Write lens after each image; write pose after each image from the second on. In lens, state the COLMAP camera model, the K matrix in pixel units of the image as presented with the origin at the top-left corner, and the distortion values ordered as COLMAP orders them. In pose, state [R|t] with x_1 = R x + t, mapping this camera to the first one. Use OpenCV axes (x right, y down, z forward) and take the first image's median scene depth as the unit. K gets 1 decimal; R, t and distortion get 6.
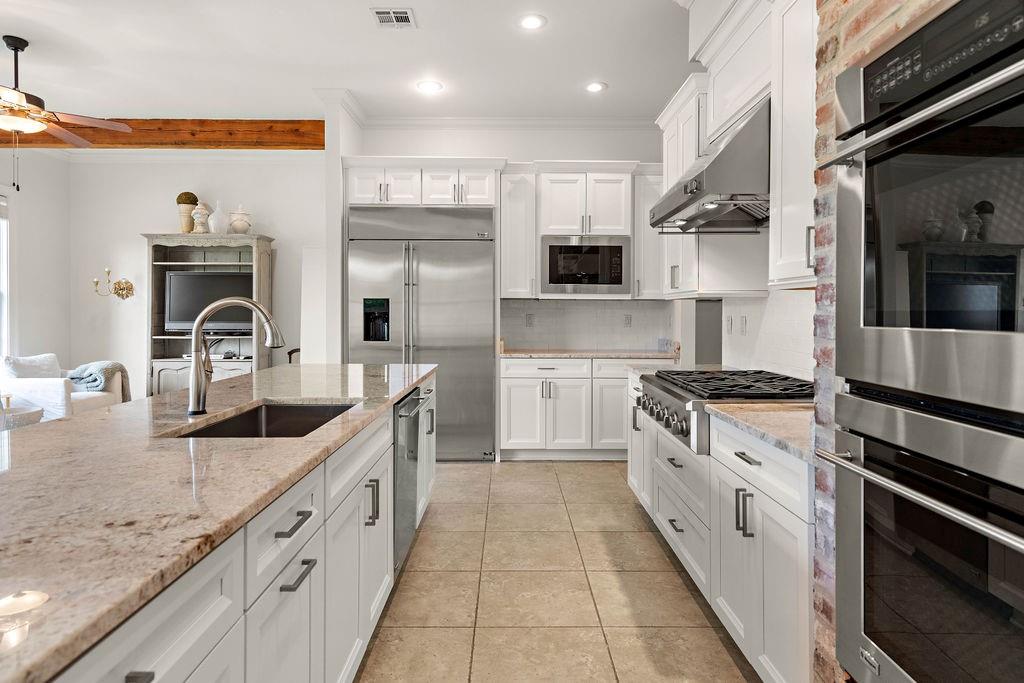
lens RADIAL K [[594.2, 0, 517.3], [0, 594.2, 319.5], [0, 0, 1]] dist [0.007247, -0.003853]
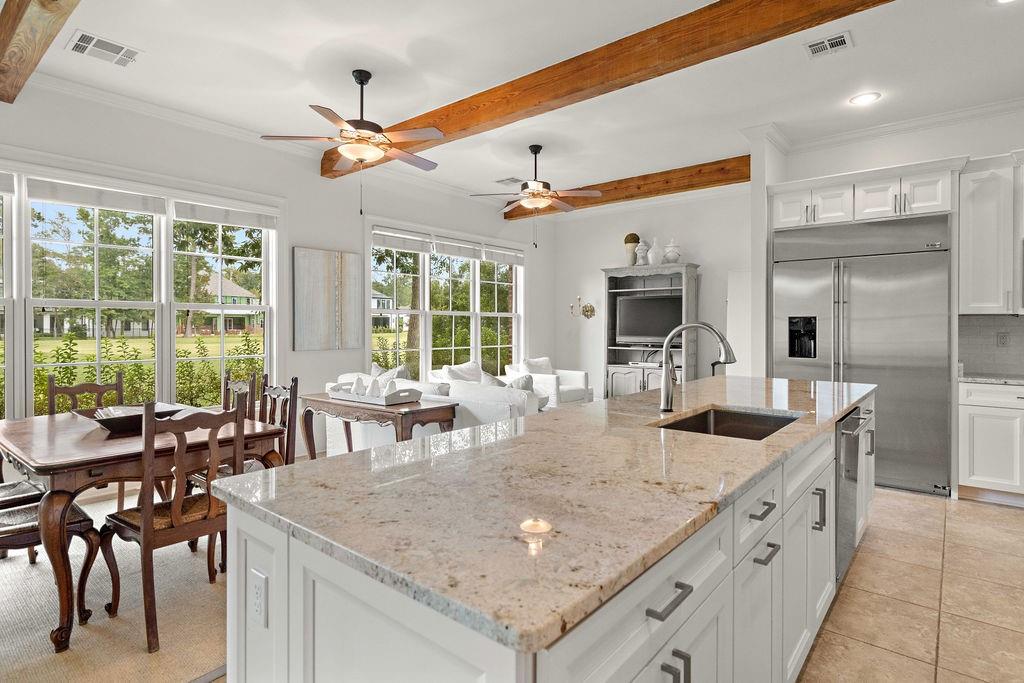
lens RADIAL K [[537.2, 0, 505.3], [0, 537.2, 329.1], [0, 0, 1]] dist [-0.000917, 0.001572]
pose [[0.755247, 0.002430, -0.655435, -0.014314], [-0.007040, 0.999966, -0.004405, -0.005721], [0.655402, 0.007941, 0.755238, -0.049815]]
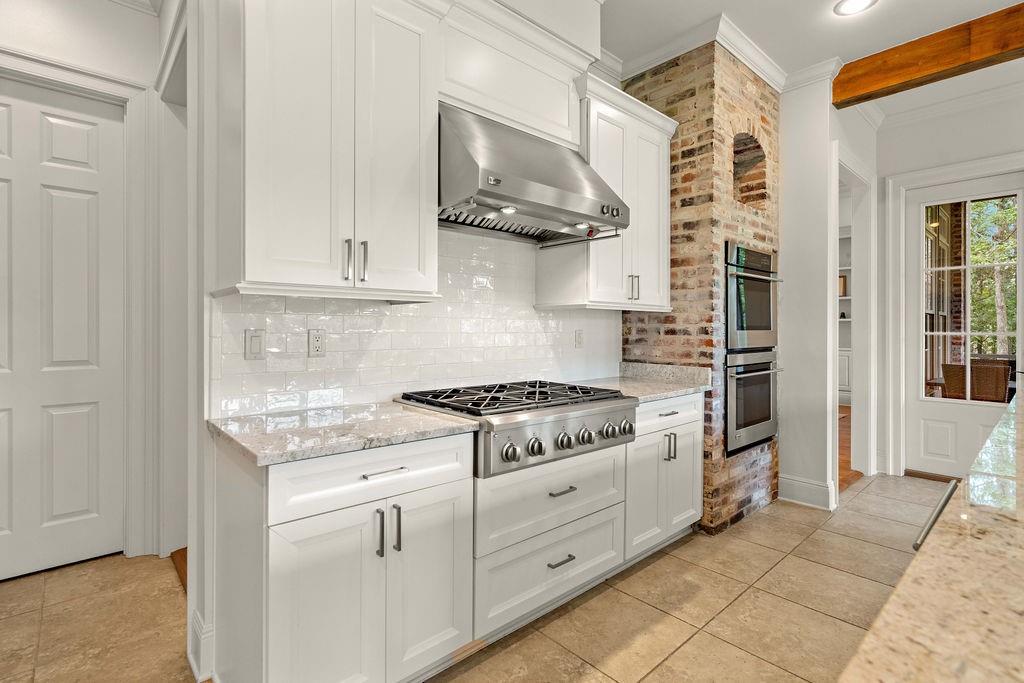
lens RADIAL K [[487.2, 0, 516.5], [0, 487.2, 330.3], [0, 0, 1]] dist [-0.004007, -0.000430]
pose [[-0.666037, -0.008518, 0.745870, -0.158473], [0.000771, 0.999926, 0.012108, -0.004855], [-0.745918, 0.008639, -0.665981, 1.064040]]
